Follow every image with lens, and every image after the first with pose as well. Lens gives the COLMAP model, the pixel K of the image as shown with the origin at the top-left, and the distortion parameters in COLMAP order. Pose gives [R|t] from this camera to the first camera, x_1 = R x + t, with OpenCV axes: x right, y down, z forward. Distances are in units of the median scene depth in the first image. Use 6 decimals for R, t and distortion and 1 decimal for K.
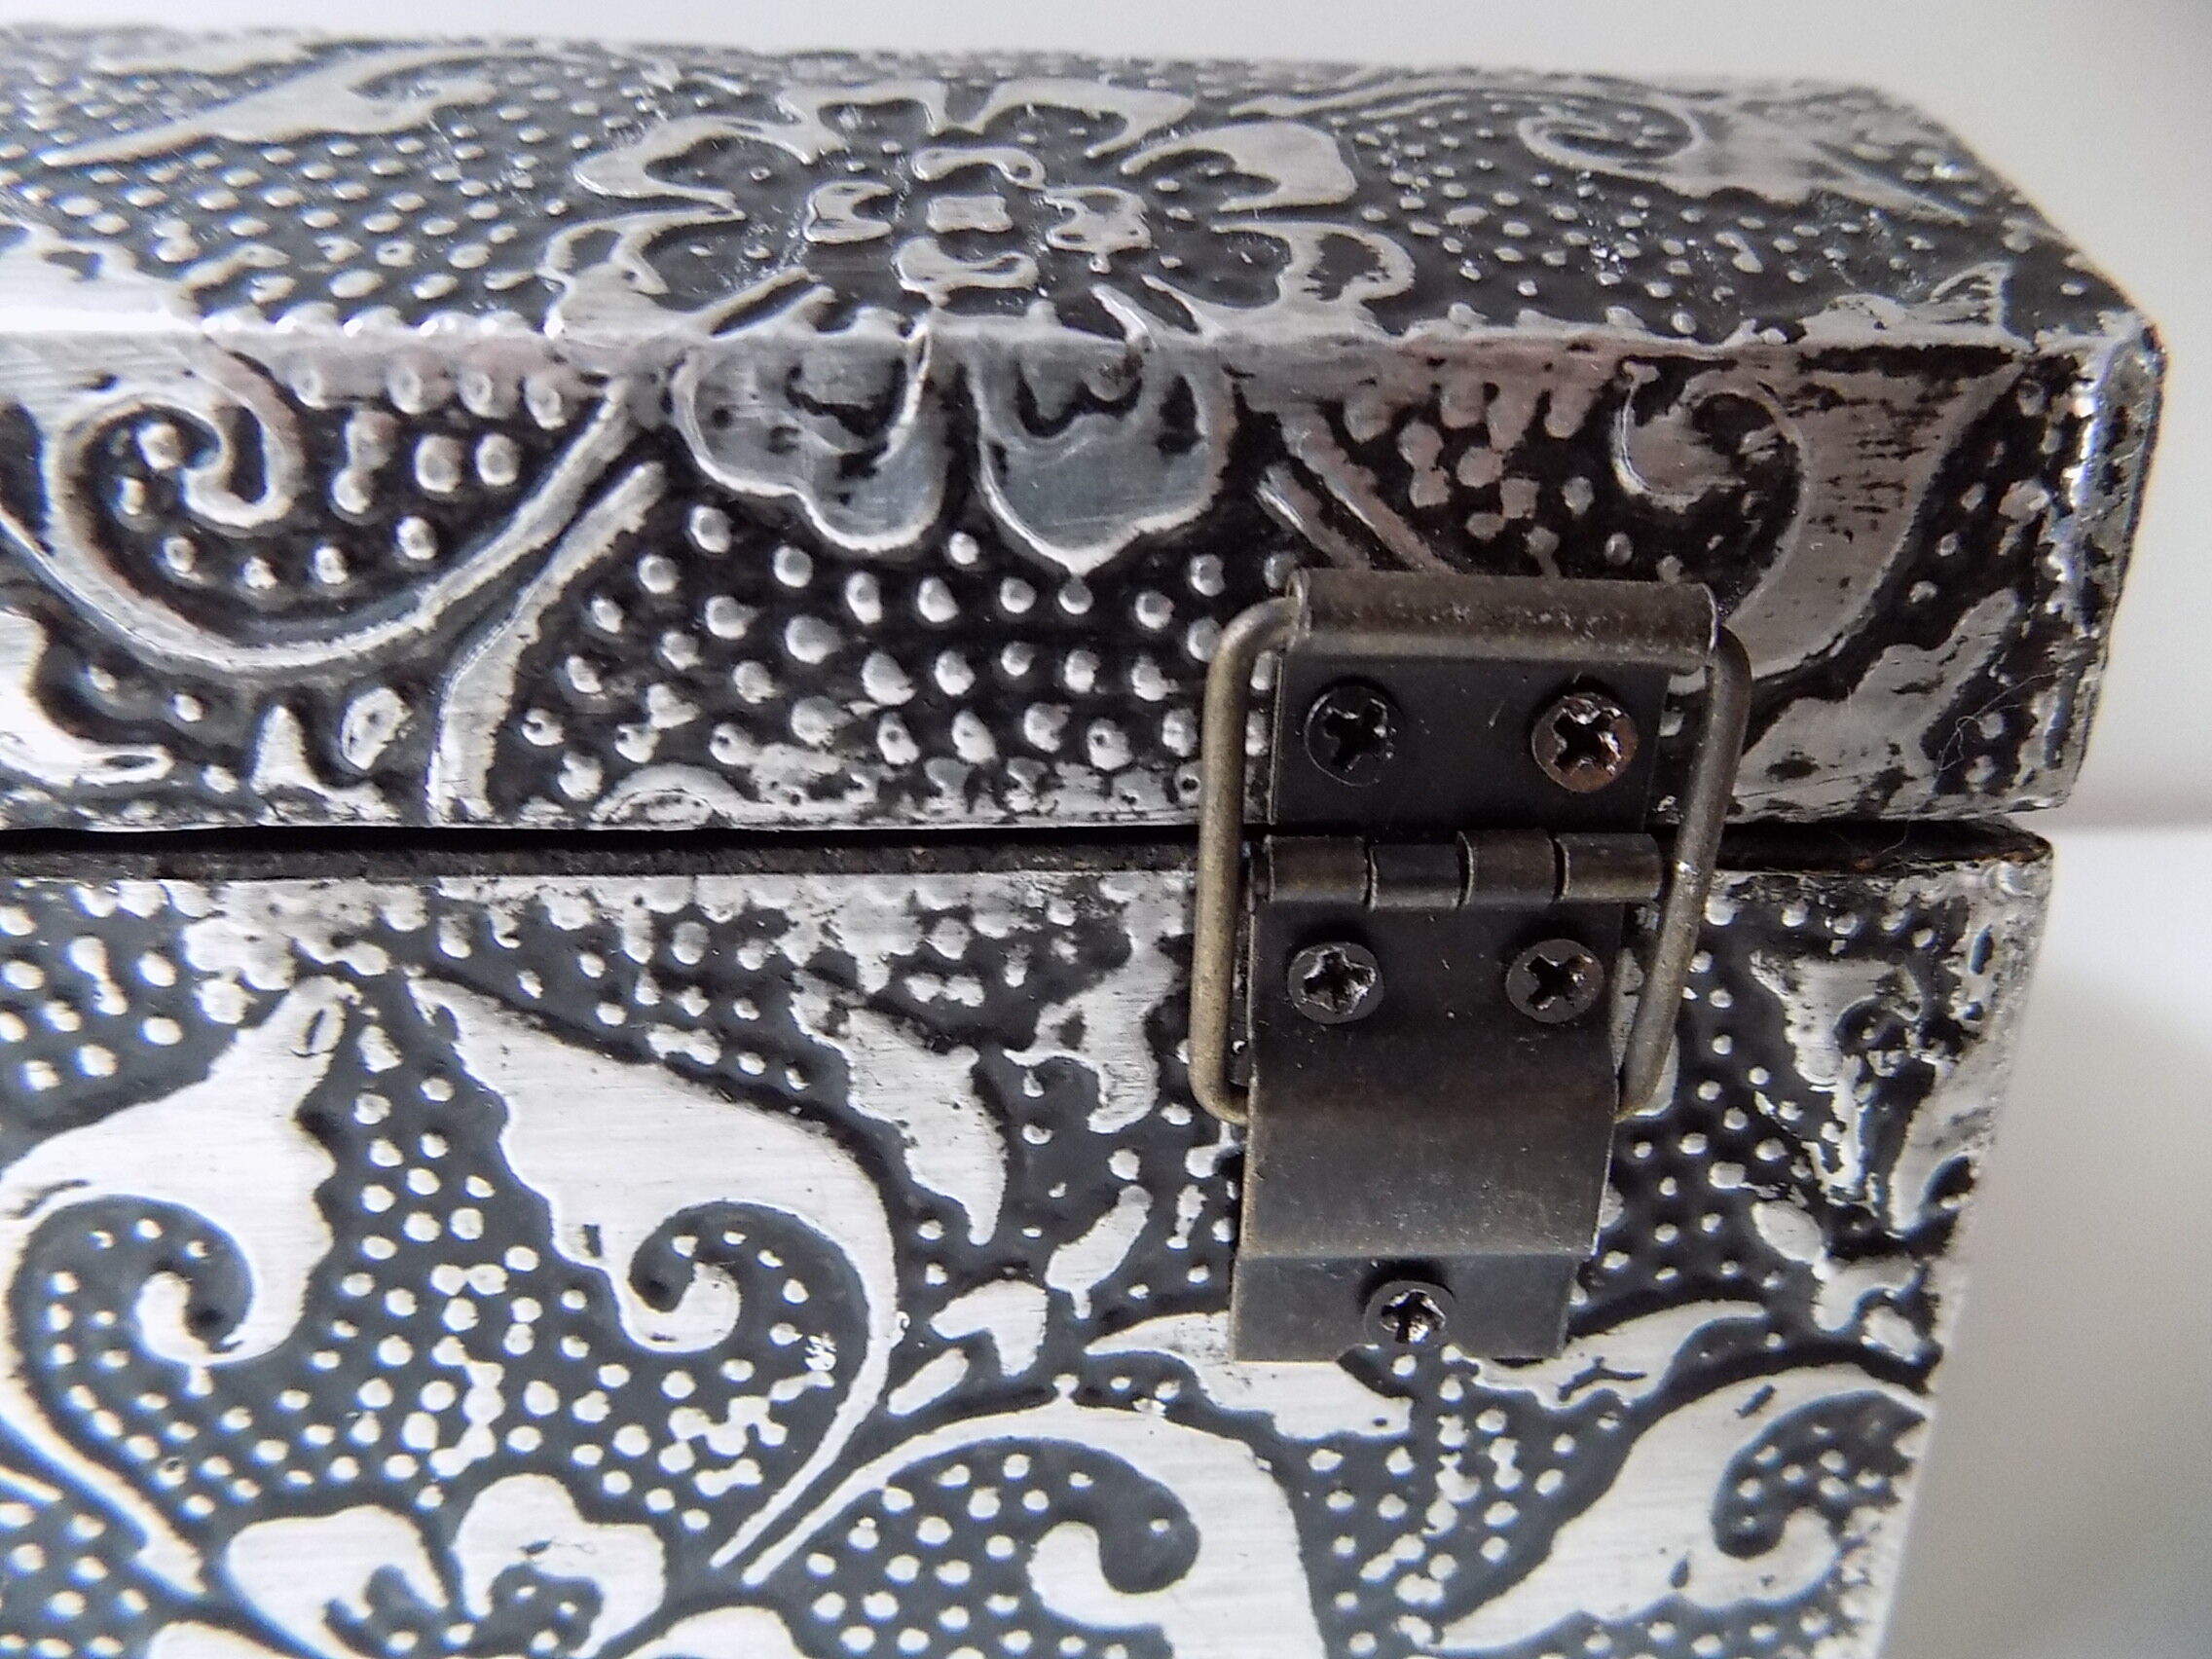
lens RADIAL K [[1488.9, 0, 1107.6], [0, 1488.9, 730.2], [0, 0, 1]] dist [-0.065299, 0.053005]
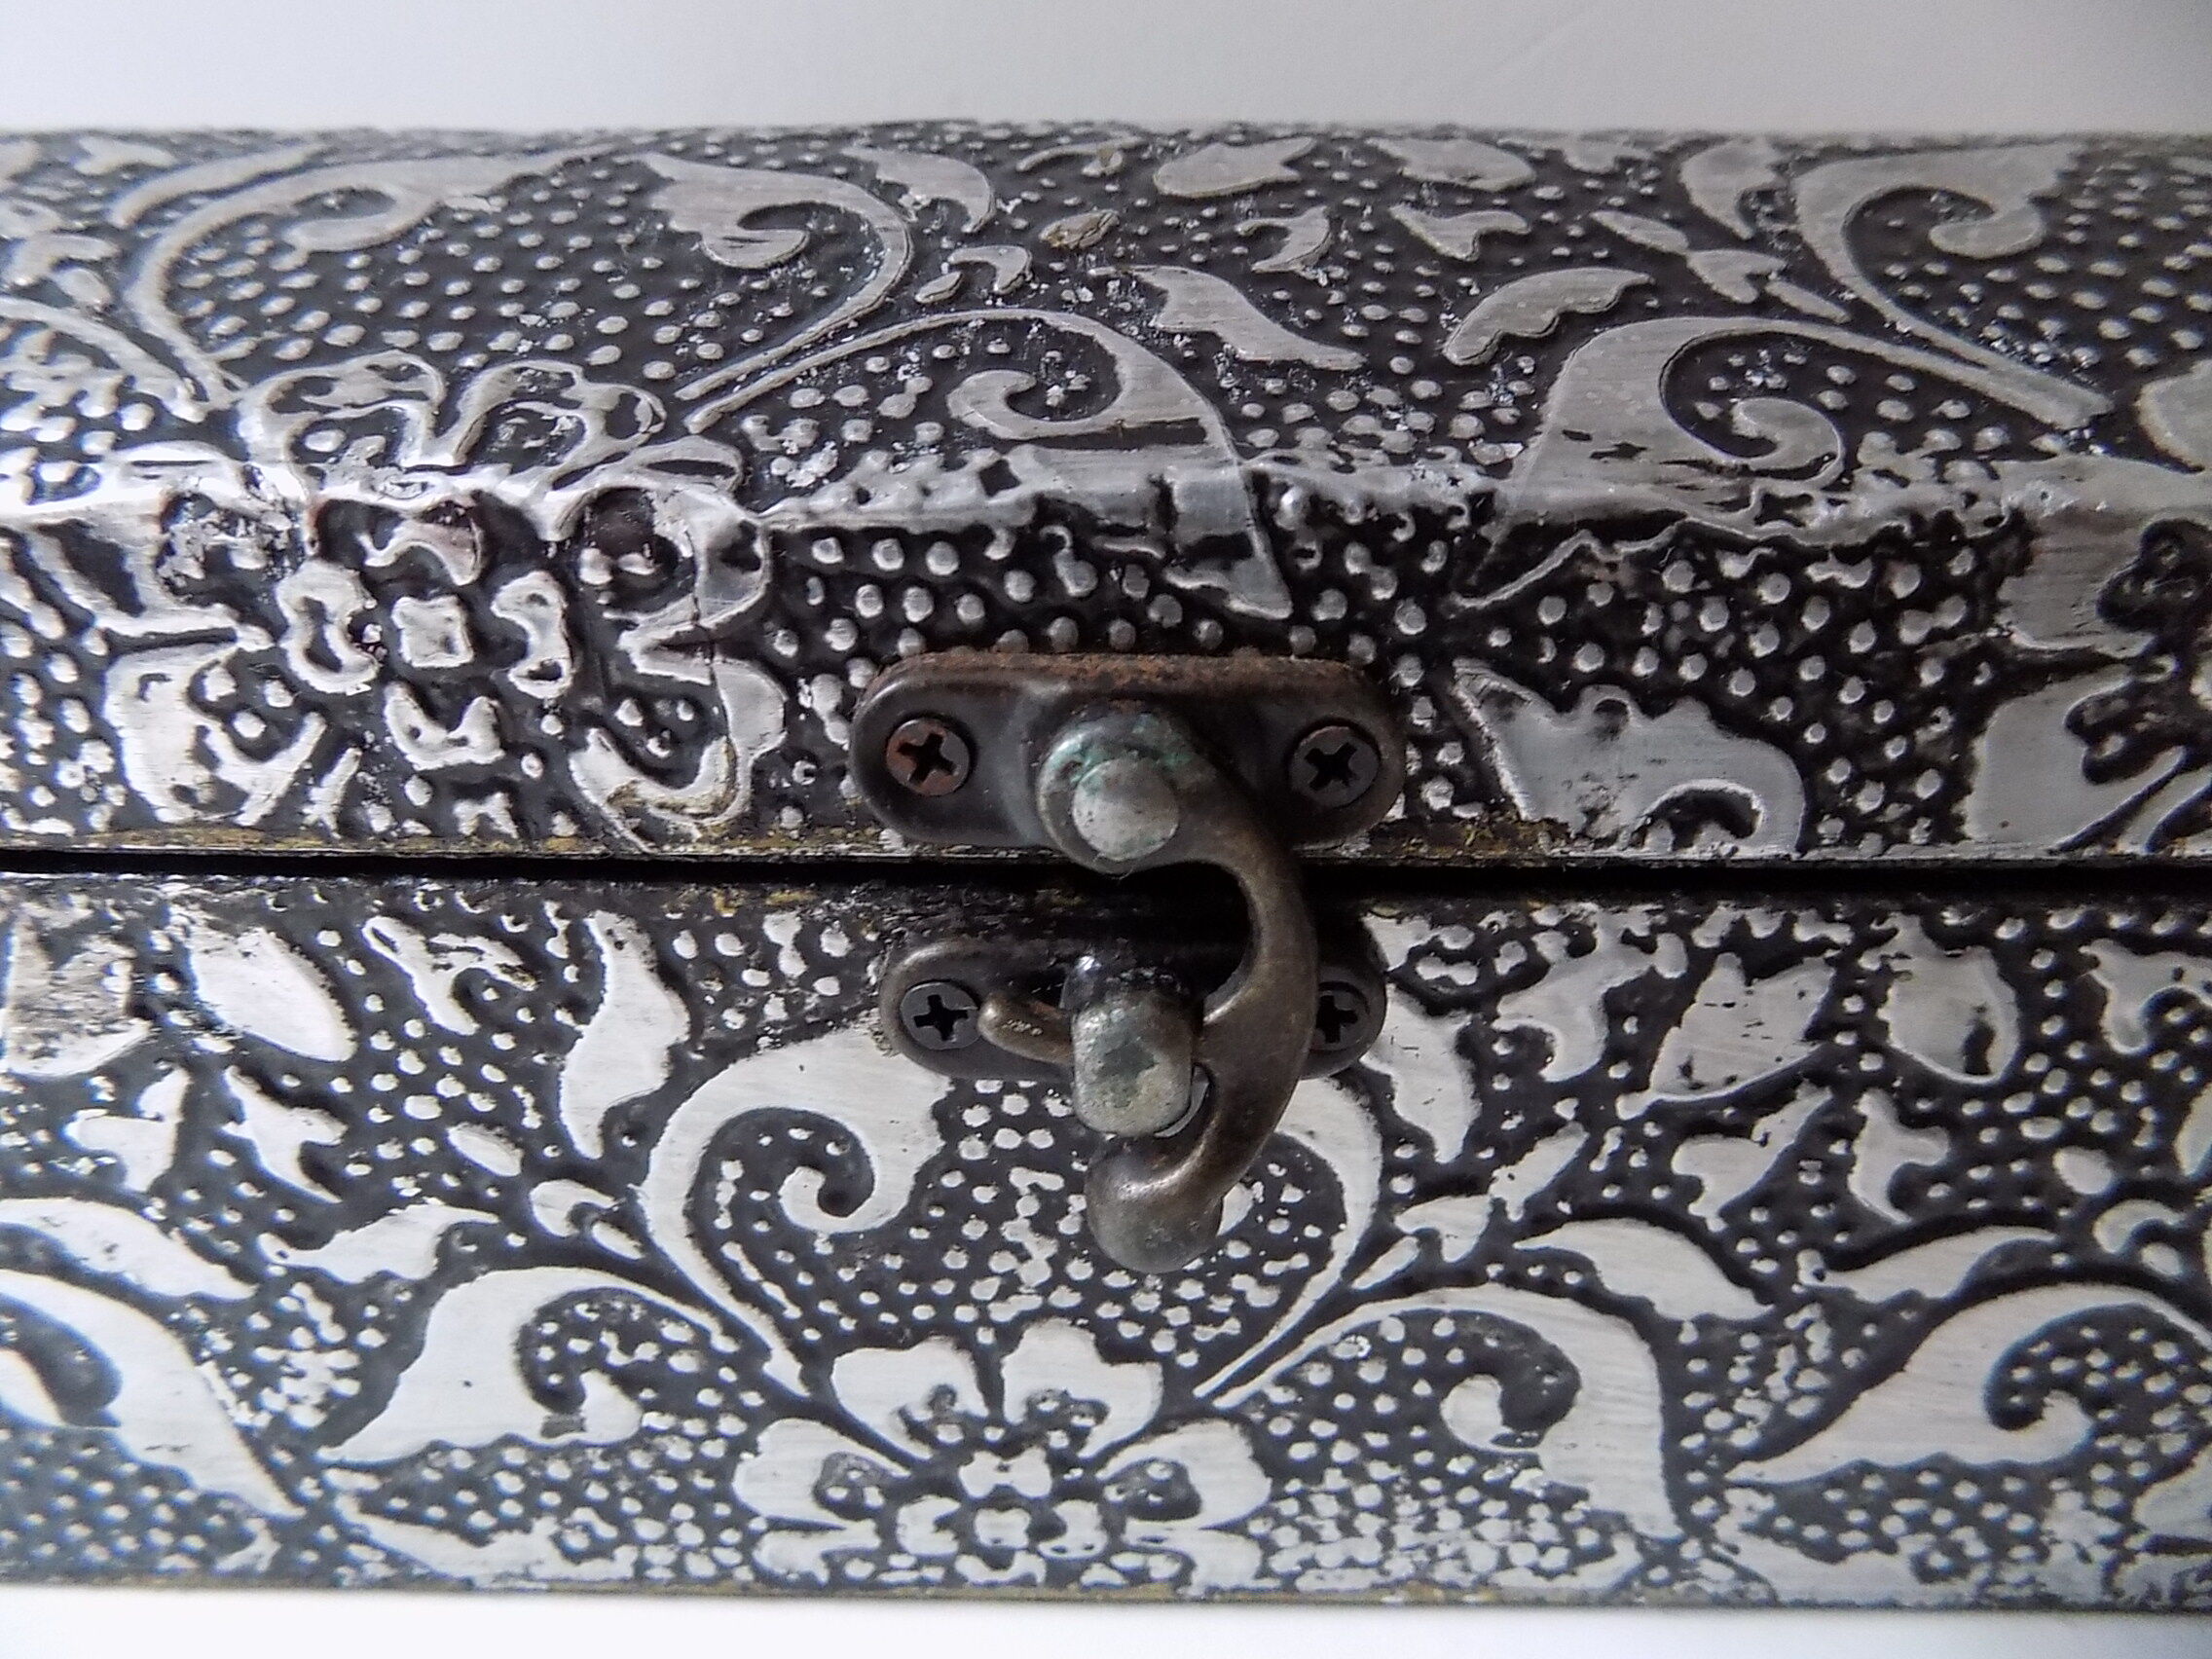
lens RADIAL K [[1504.7, 0, 1097.2], [0, 1504.7, 770.4], [0, 0, 1]] dist [-0.048332, 0.044660]
pose [[0.997870, 0.026813, -0.059477, -0.313478], [-0.018601, 0.990733, 0.134544, -0.148648], [0.062533, -0.133151, 0.989121, -0.231716]]
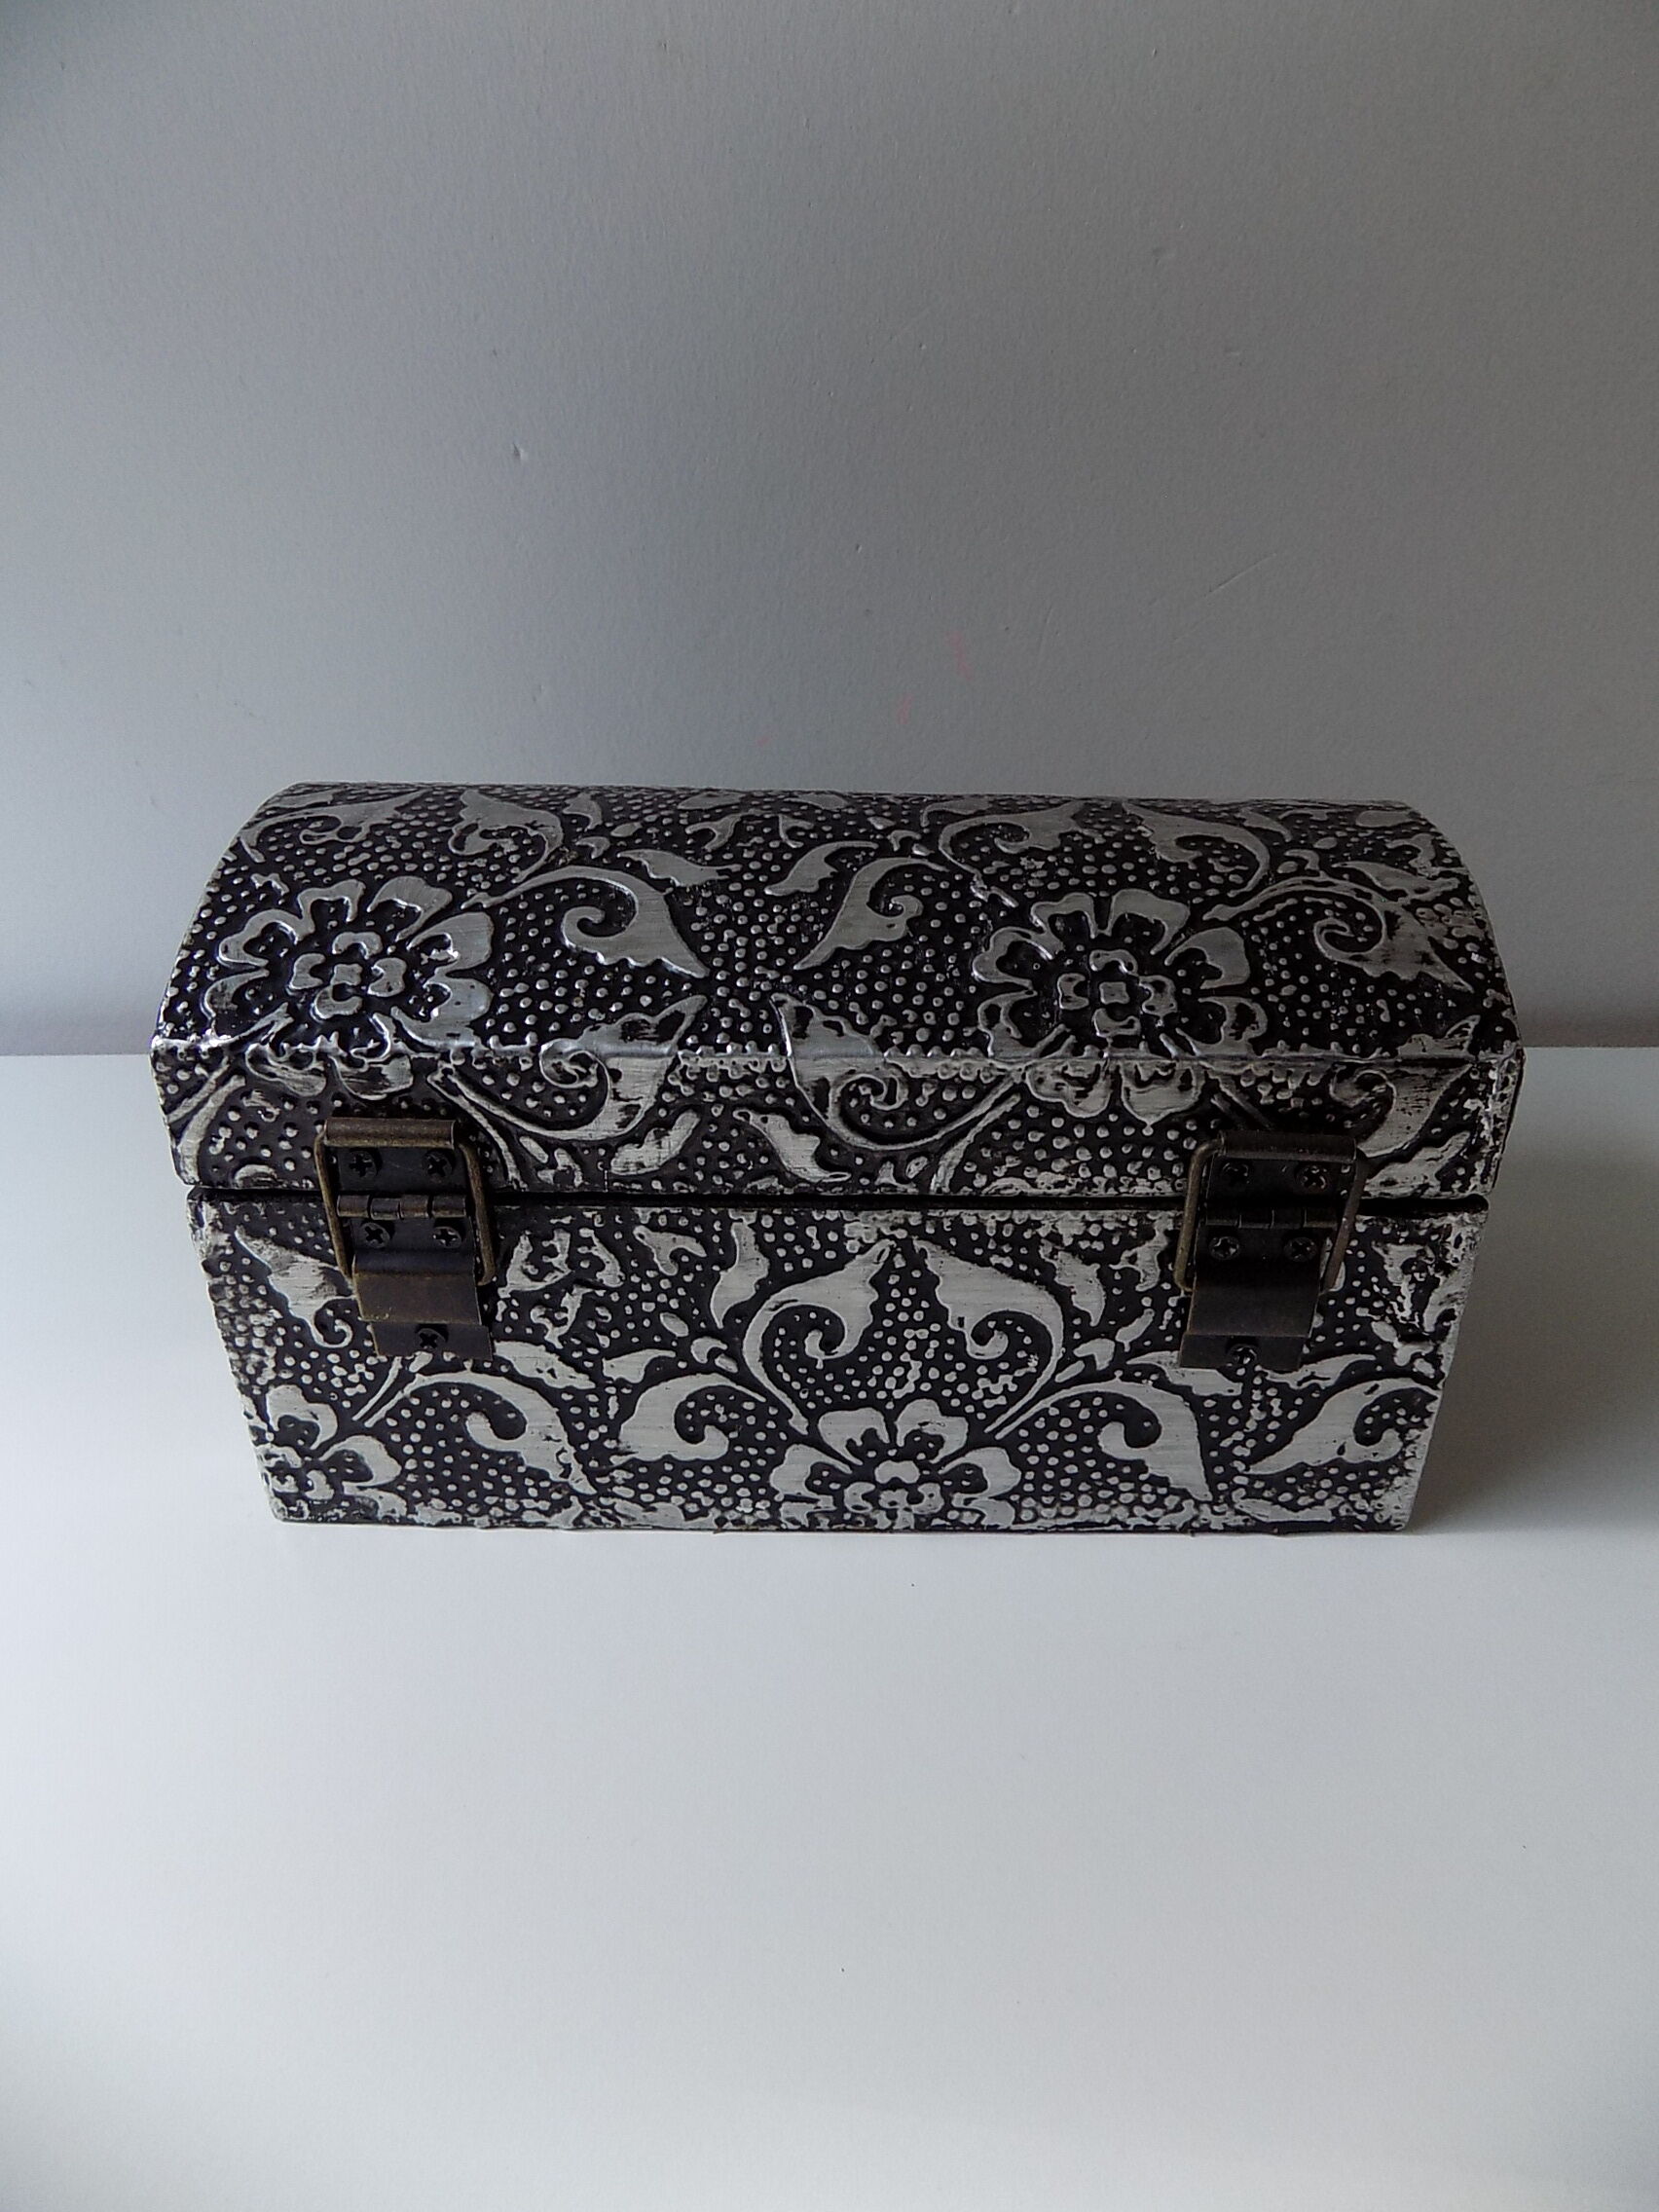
lens RADIAL K [[1537.2, 0, 839.7], [0, 1537.2, 1097.2], [0, 0, 1]] dist [-0.037887, 0.041040]
pose [[0.997207, 0.020850, -0.071715, -0.374736], [-0.004429, 0.975061, 0.221895, -0.746098], [0.074553, -0.220958, 0.972430, -1.840822]]
